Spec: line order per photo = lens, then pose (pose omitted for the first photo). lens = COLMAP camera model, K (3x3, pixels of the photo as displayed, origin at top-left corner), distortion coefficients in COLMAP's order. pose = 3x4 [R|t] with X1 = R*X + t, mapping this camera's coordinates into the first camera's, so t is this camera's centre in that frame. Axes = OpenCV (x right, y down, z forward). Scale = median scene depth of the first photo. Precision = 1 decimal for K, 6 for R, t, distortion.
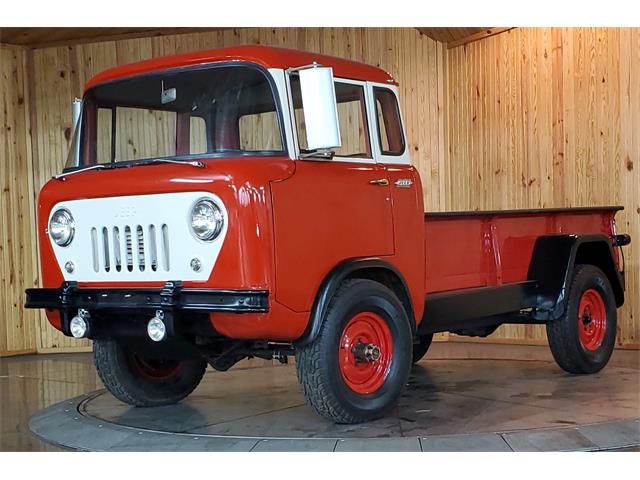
lens RADIAL K [[1125.2, 0, 353.5], [0, 1125.2, 314.2], [0, 0, 1]] dist [0.457504, -1.946285]
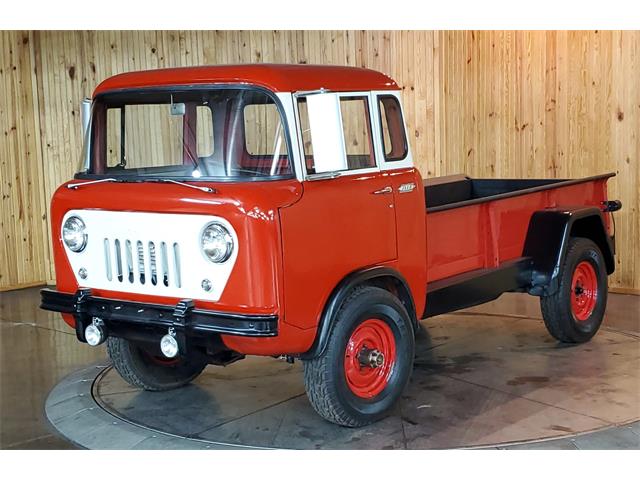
lens RADIAL K [[1077.0, 0, 348.6], [0, 1077.0, 249.5], [0, 0, 1]] dist [0.429872, -1.978285]
pose [[0.999975, -0.000321, 0.007129, -0.015158], [-0.000315, 0.996025, 0.089075, -0.146616], [-0.007129, -0.089075, 0.995999, 0.017098]]
